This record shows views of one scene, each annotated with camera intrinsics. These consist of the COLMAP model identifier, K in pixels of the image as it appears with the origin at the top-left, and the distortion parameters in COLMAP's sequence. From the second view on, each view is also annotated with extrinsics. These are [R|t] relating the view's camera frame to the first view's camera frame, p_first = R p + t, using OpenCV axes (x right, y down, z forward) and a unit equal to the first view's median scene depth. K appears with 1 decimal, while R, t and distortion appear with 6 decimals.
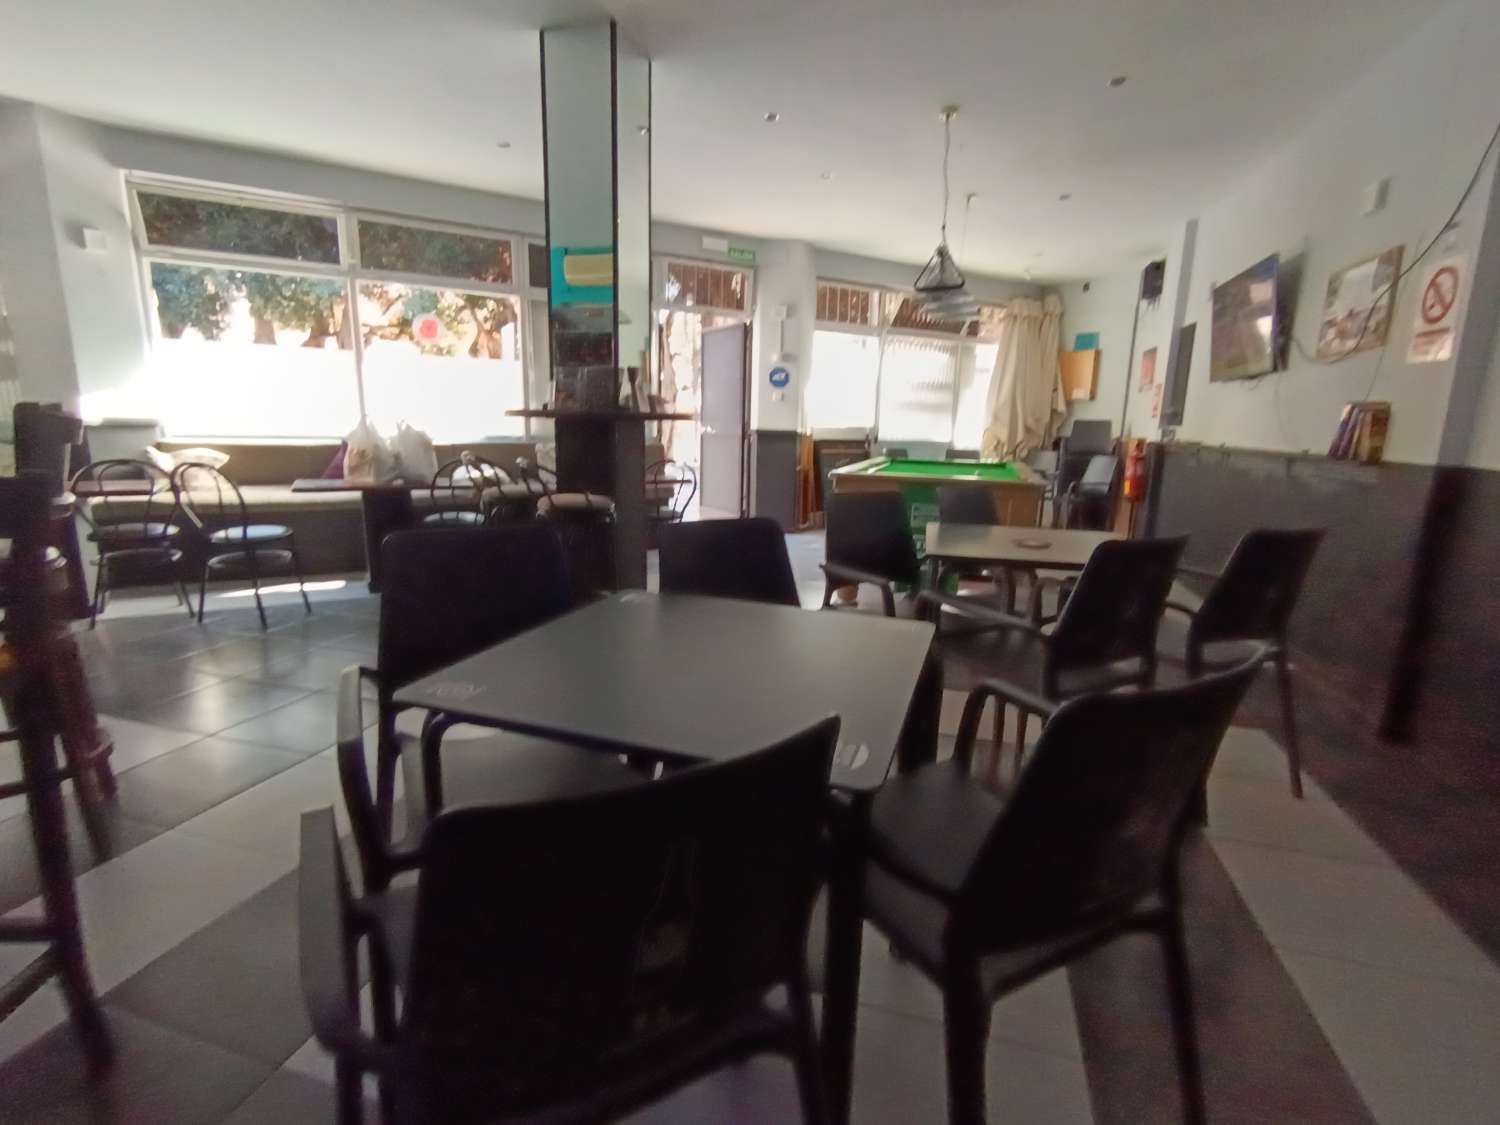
lens RADIAL K [[711.3, 0, 746.1], [0, 711.3, 569.1], [0, 0, 1]] dist [0.012266, -0.005752]
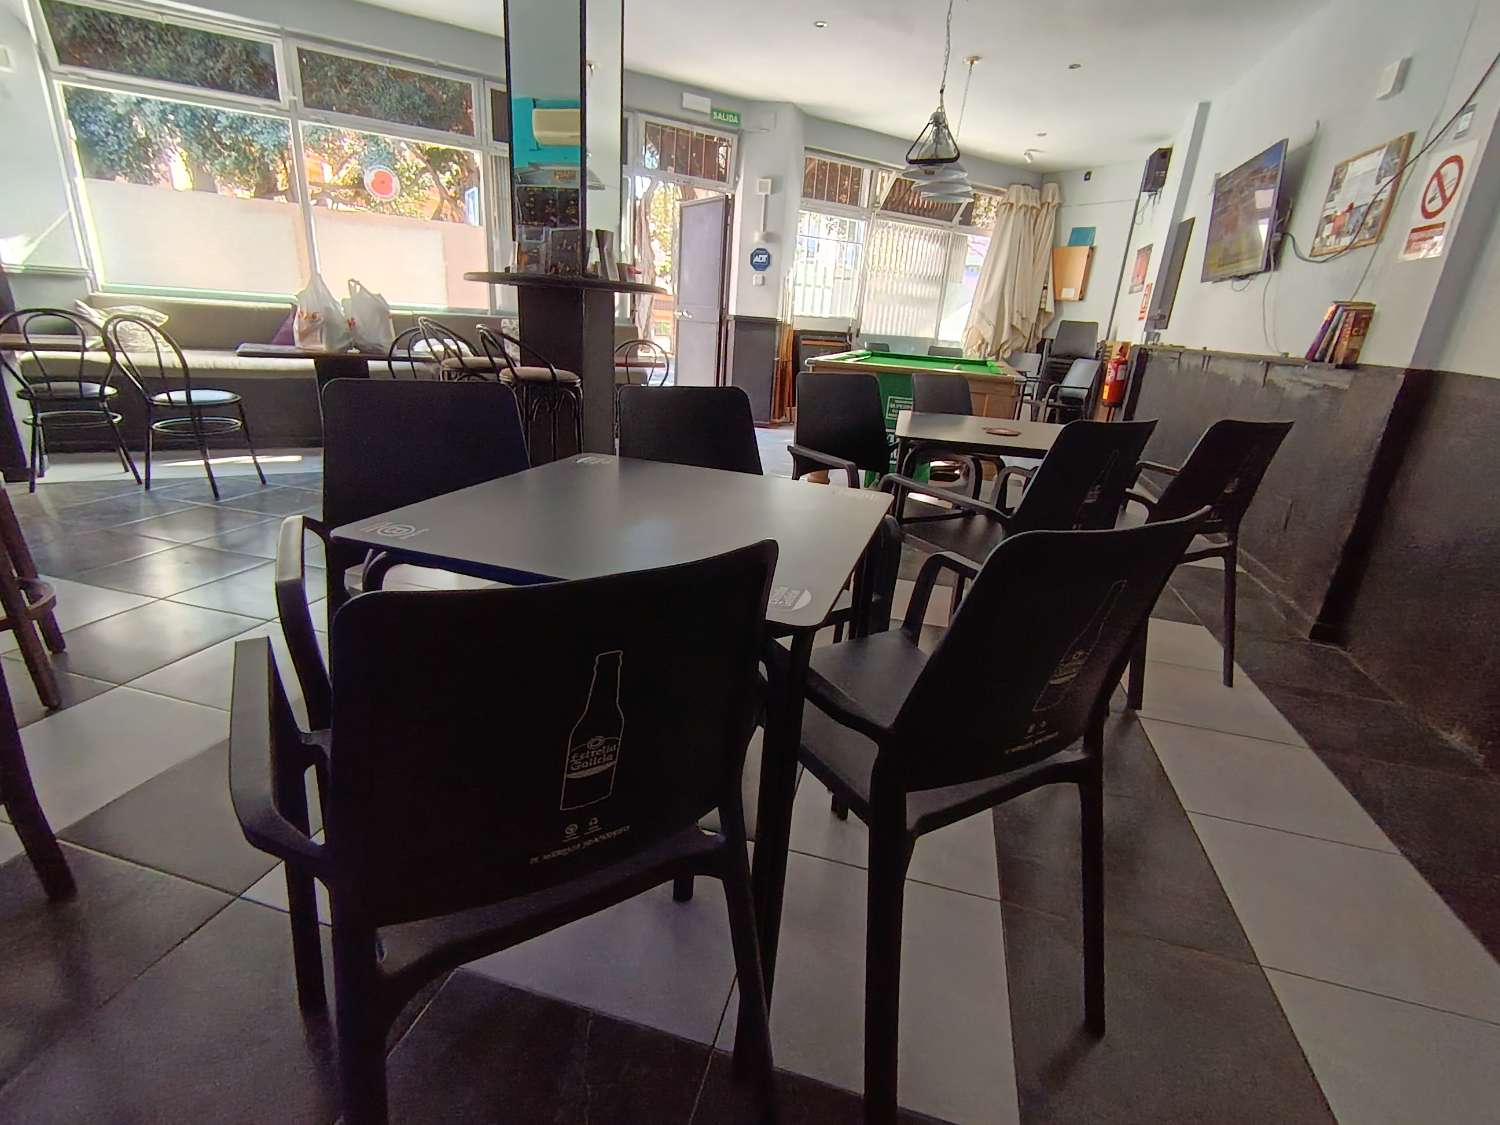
lens RADIAL K [[711.3, 0, 746.6], [0, 711.3, 569.7], [0, 0, 1]] dist [0.012266, -0.005752]
pose [[0.998780, 0.031863, 0.037715, 0.009598], [-0.036769, 0.989817, 0.137517, 0.019160], [-0.032949, -0.138736, 0.989781, 0.004101]]
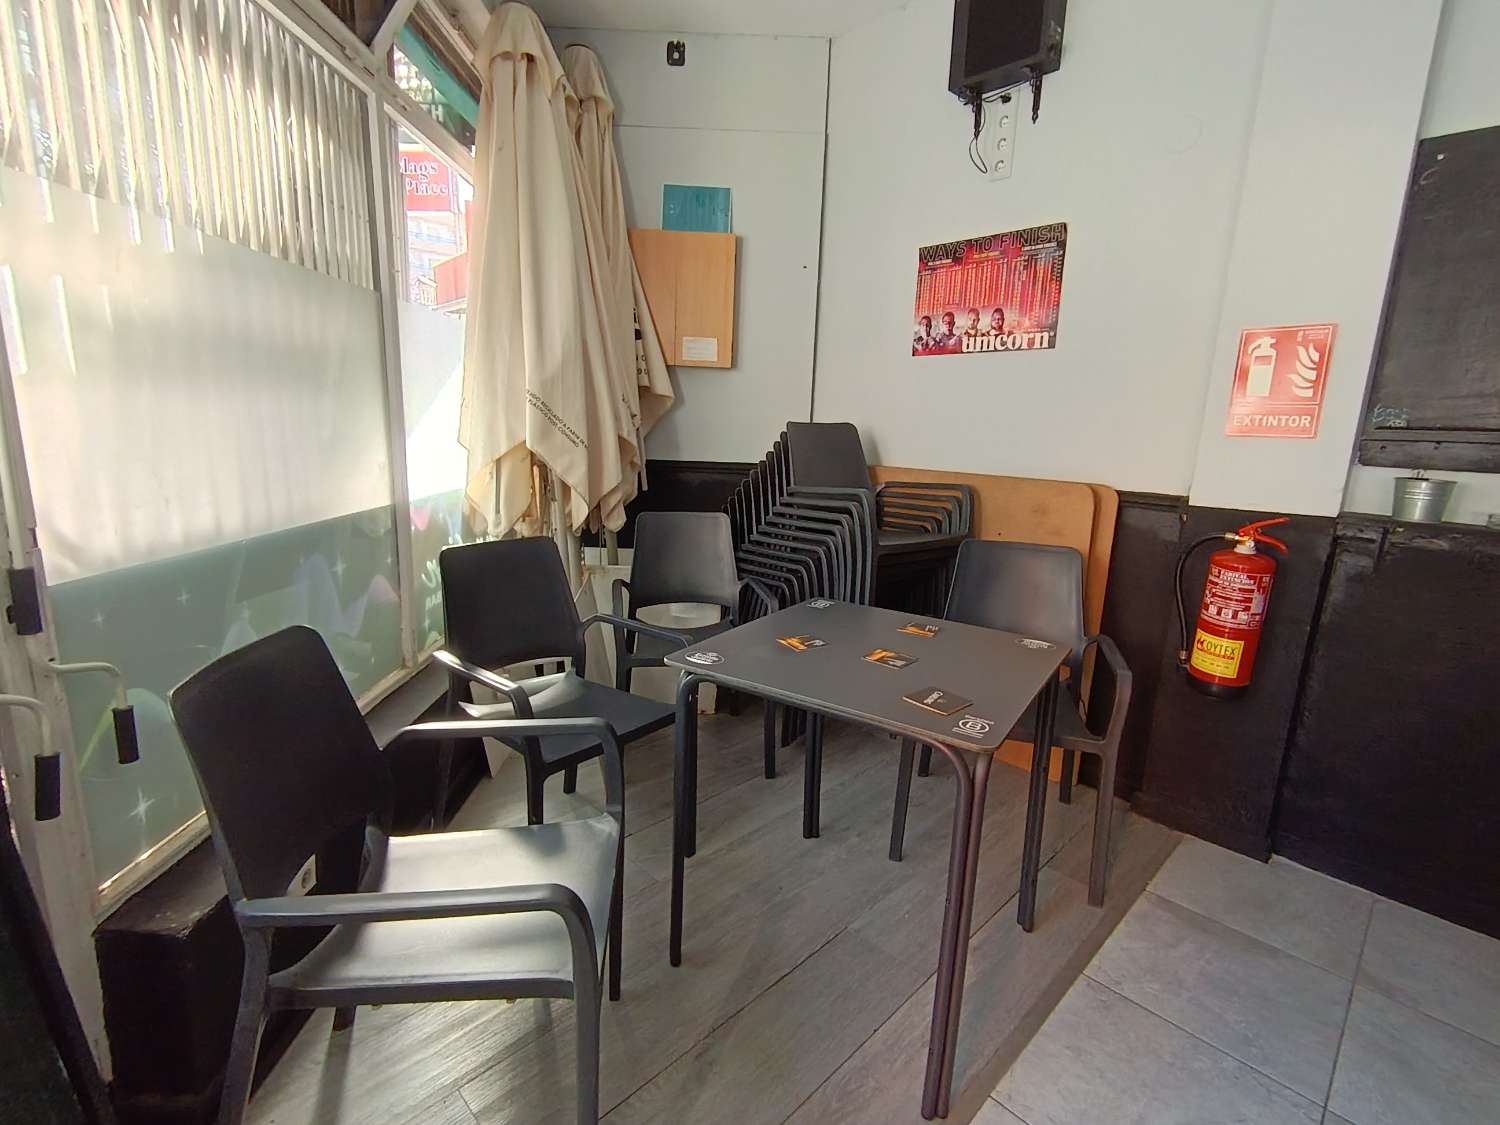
lens RADIAL K [[711.3, 0, 744.4], [0, 711.3, 562.1], [0, 0, 1]] dist [0.012266, -0.005752]
pose [[0.488967, -0.187247, 0.851968, 0.279445], [0.156608, 0.979664, 0.125431, -0.378935], [-0.858129, 0.072093, 0.508347, 1.691123]]
